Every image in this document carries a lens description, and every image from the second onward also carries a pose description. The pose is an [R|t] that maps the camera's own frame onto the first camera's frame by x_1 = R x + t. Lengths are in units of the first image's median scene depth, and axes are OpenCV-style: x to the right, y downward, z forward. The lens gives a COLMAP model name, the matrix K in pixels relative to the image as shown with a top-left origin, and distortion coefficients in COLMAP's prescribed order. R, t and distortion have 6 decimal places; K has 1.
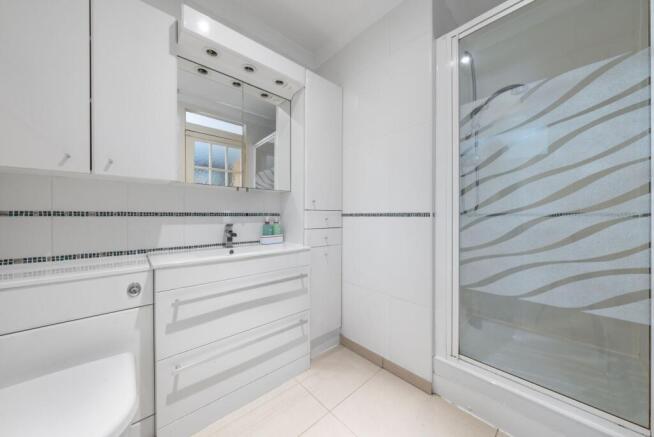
lens RADIAL K [[225.4, 0, 331.4], [0, 225.4, 216.8], [0, 0, 1]] dist [-0.001897, 0.000005]
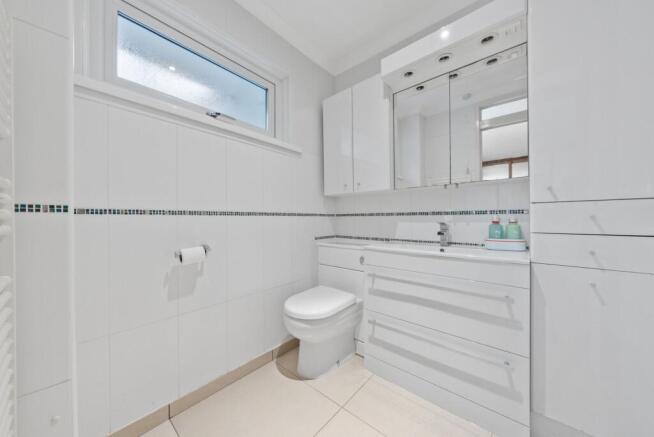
lens RADIAL K [[225.4, 0, 331.6], [0, 225.4, 219.2], [0, 0, 1]] dist [-0.001897, 0.000005]
pose [[0.126129, 0.004396, -0.992004, 0.484880], [0.005135, 0.999974, 0.005084, 0.009684], [0.992001, -0.005735, 0.126103, 0.385150]]
